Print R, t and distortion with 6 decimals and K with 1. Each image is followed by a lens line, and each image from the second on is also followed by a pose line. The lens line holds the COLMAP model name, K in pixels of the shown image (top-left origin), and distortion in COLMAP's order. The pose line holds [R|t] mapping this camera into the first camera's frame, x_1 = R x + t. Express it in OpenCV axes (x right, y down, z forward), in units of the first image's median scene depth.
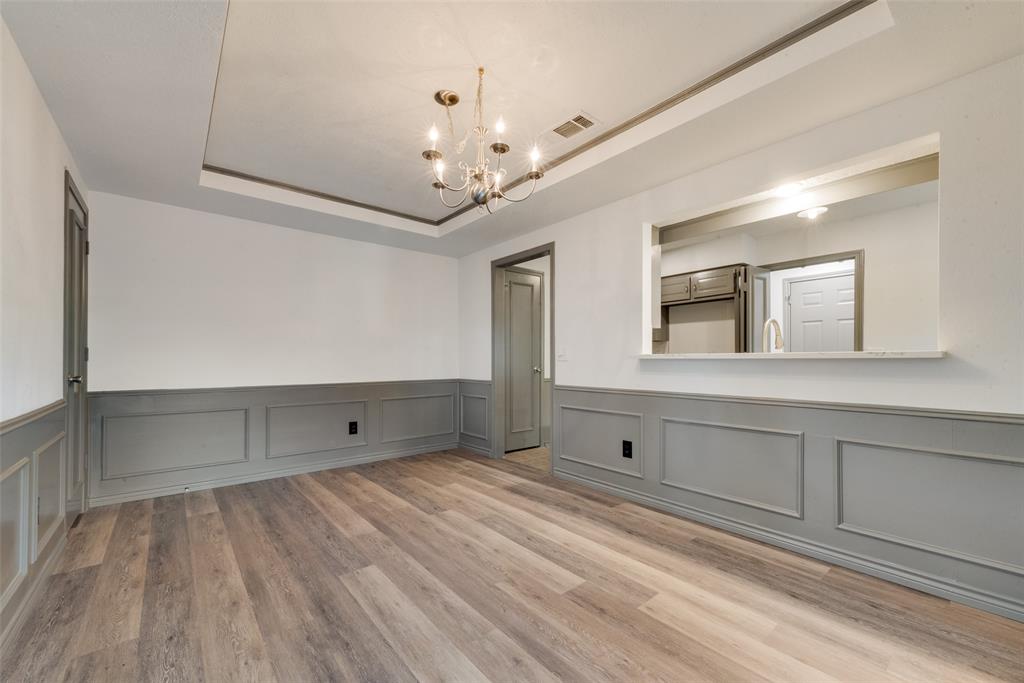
lens RADIAL K [[406.9, 0, 511.1], [0, 406.9, 347.2], [0, 0, 1]] dist [0.012321, -0.000533]
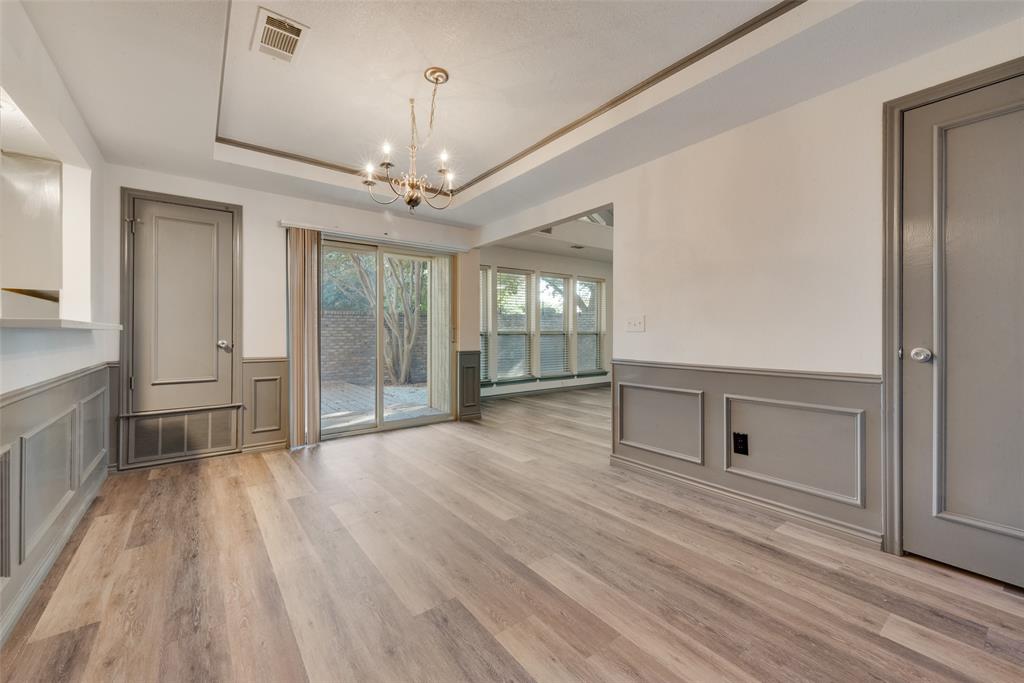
lens RADIAL K [[406.9, 0, 511.1], [0, 406.9, 347.2], [0, 0, 1]] dist [0.012321, -0.000533]
pose [[-0.999083, 0.000225, 0.042826, -0.351568], [0.000430, 0.999988, 0.004791, 0.061780], [-0.042824, 0.004805, -0.999071, 1.826198]]
